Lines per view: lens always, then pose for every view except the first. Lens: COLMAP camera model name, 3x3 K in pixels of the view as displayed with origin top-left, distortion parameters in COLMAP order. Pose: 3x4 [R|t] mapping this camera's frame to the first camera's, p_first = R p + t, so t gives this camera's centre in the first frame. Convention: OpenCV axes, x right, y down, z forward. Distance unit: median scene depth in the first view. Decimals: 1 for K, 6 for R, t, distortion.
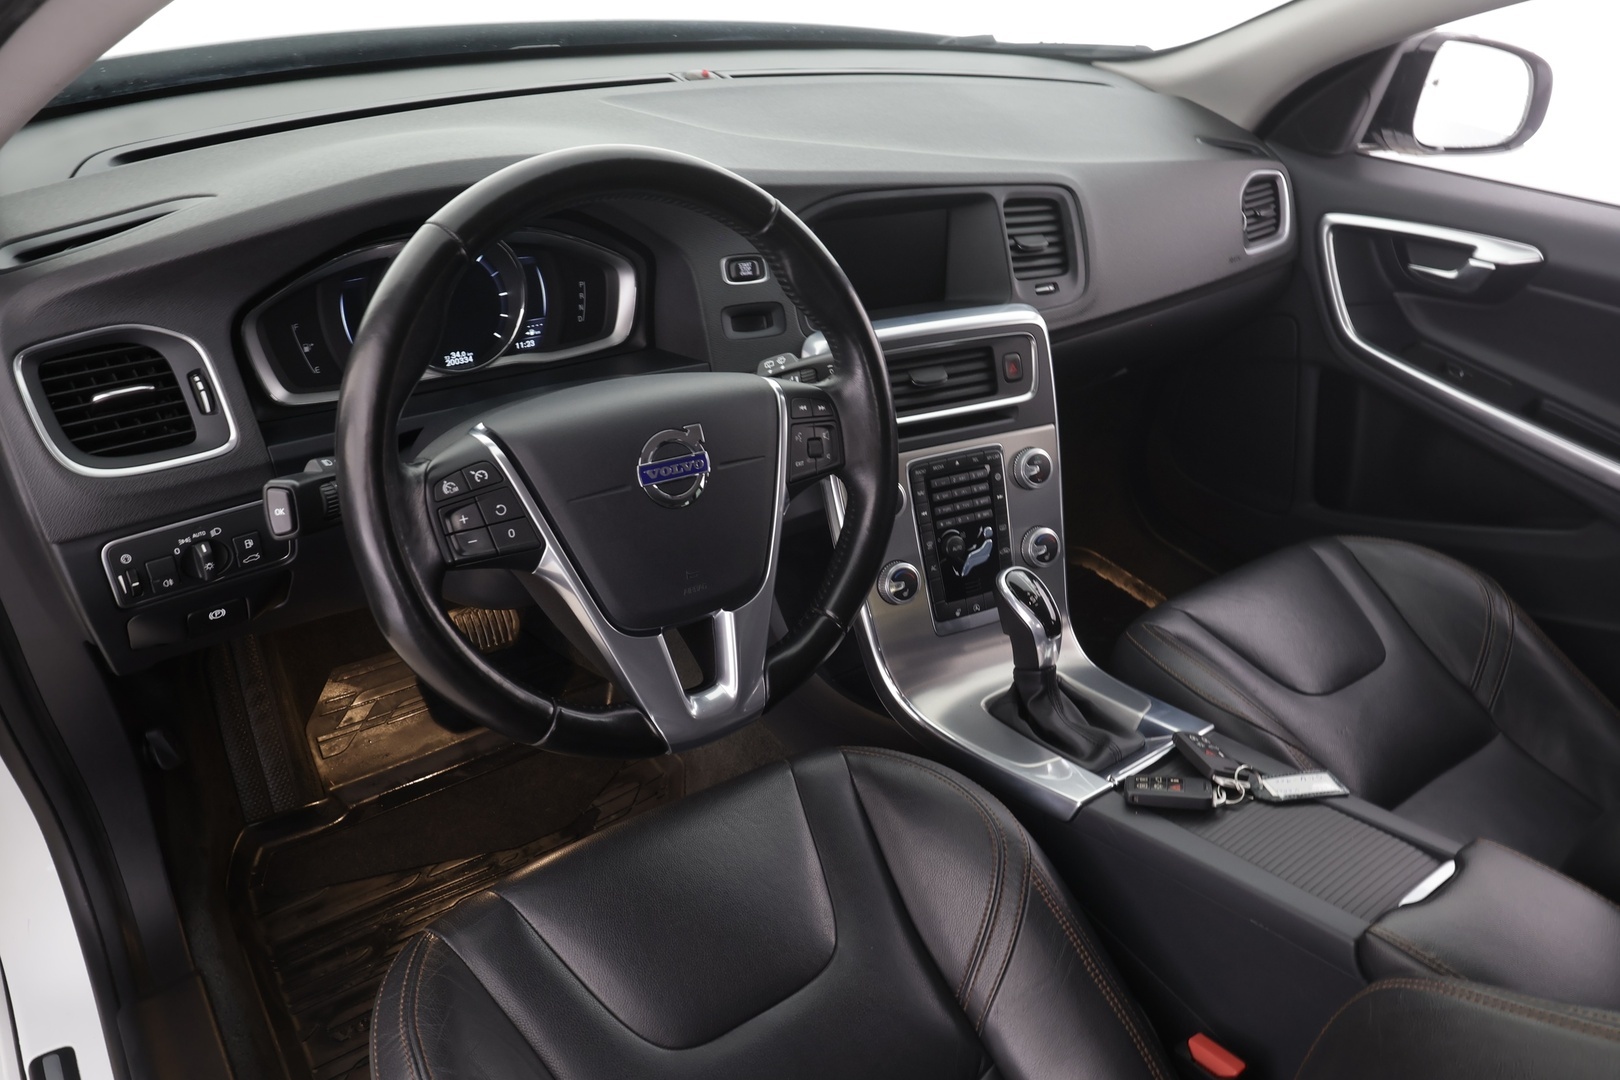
lens RADIAL K [[1132.4, 0, 810.0], [0, 1132.4, 540.0], [0, 0, 1]] dist [0.003668, 0.002295]
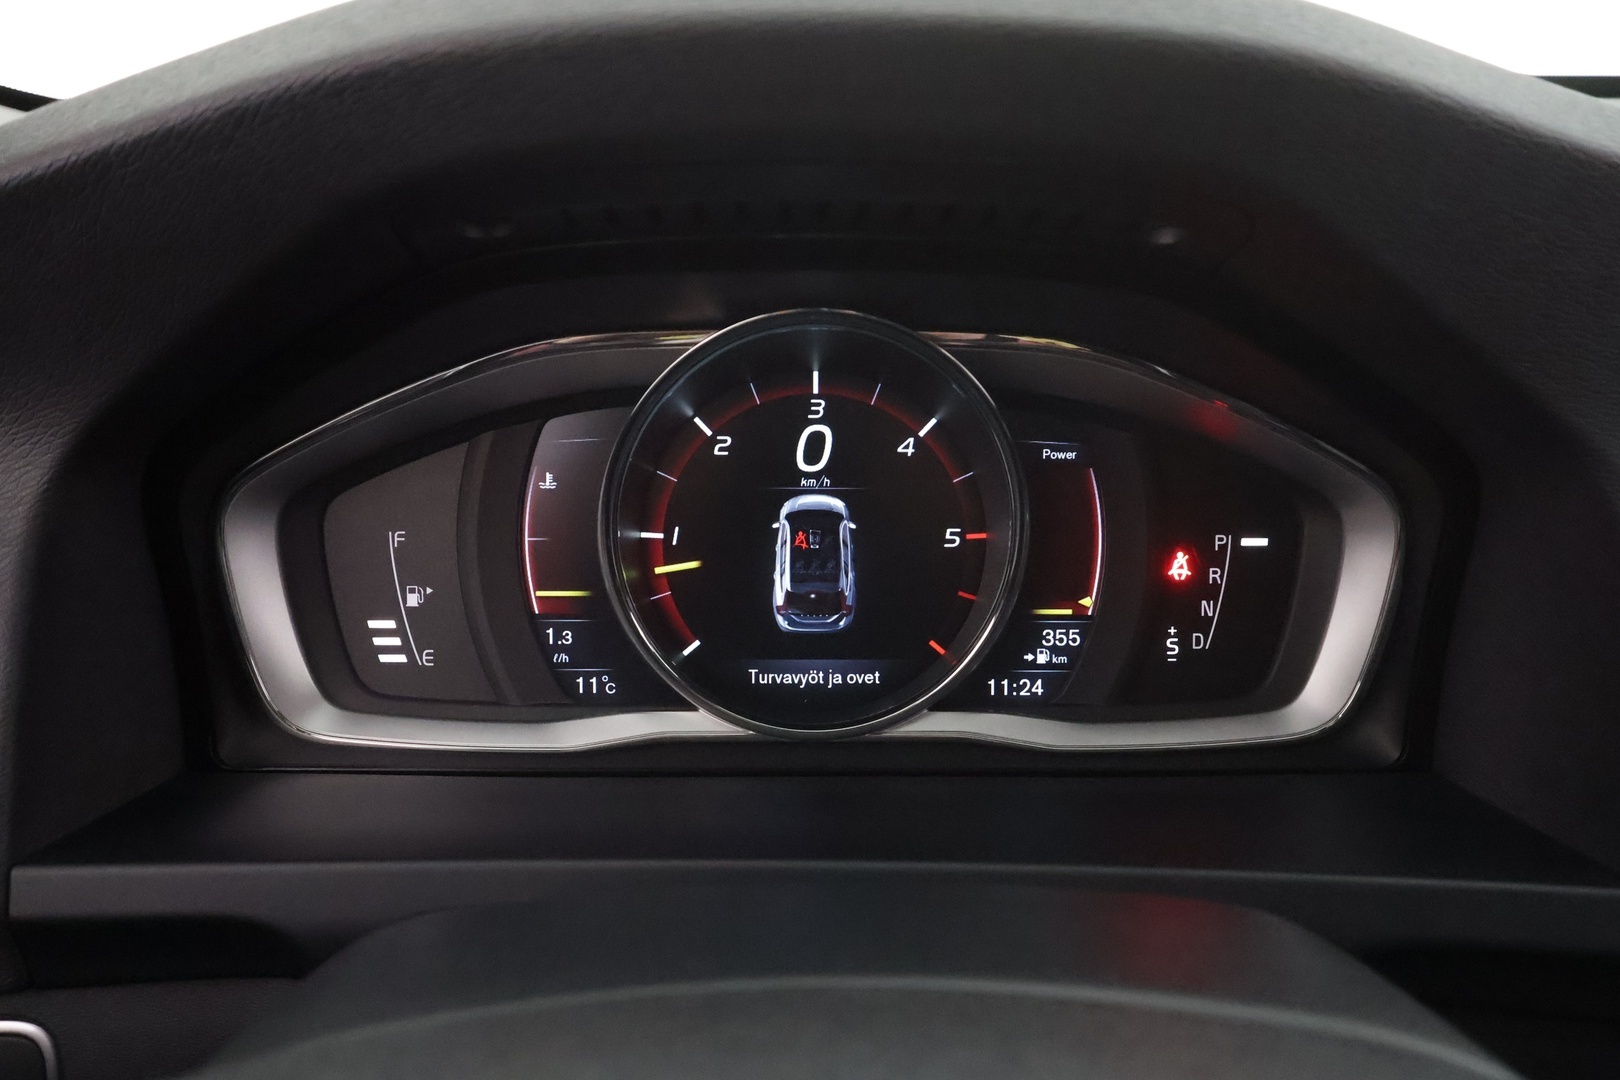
lens RADIAL K [[1283.7, 0, 808.2], [0, 1283.7, 545.3], [0, 0, 1]] dist [-0.005413, 0.000778]
pose [[0.815588, 0.114267, -0.567238, -0.080899], [-0.258670, 0.948900, -0.180771, -0.117243], [0.517596, 0.294162, 0.803469, 0.593734]]
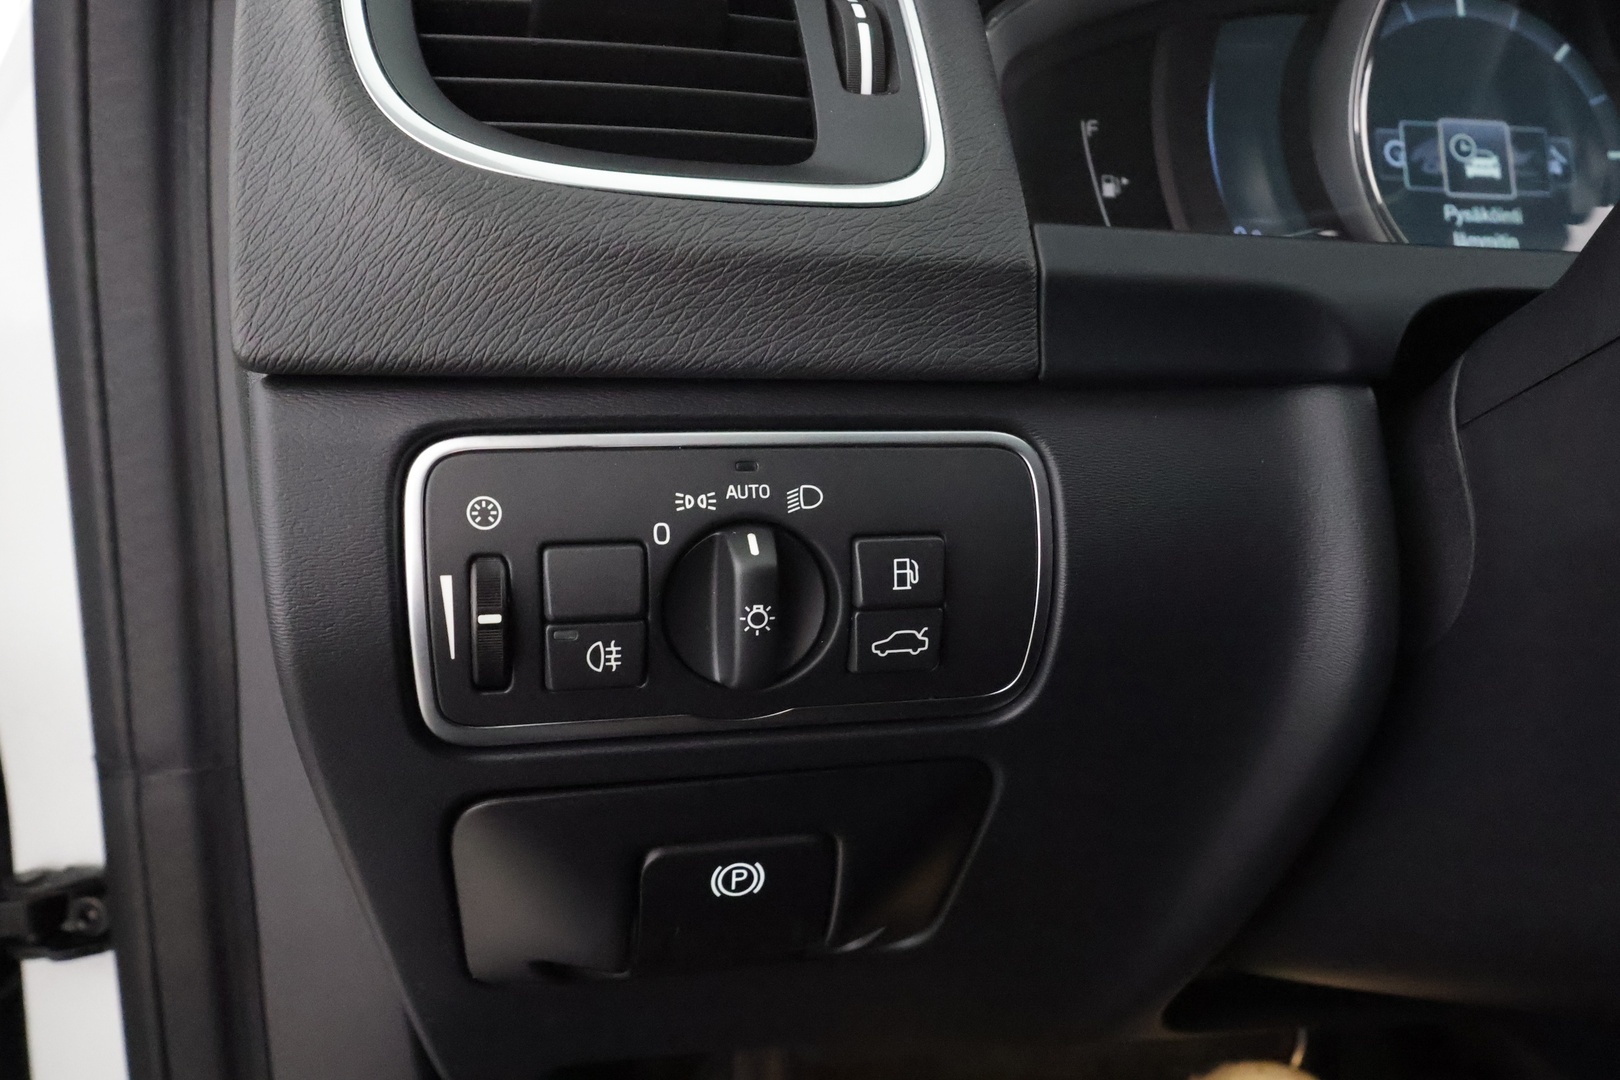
lens RADIAL K [[1283.7, 0, 808.2], [0, 1283.7, 545.3], [0, 0, 1]] dist [-0.005413, 0.000778]
pose [[0.895073, 0.004296, -0.445898, -0.287552], [-0.189013, 0.909334, -0.370655, 0.082211], [0.403878, 0.416044, 0.814733, 0.560867]]
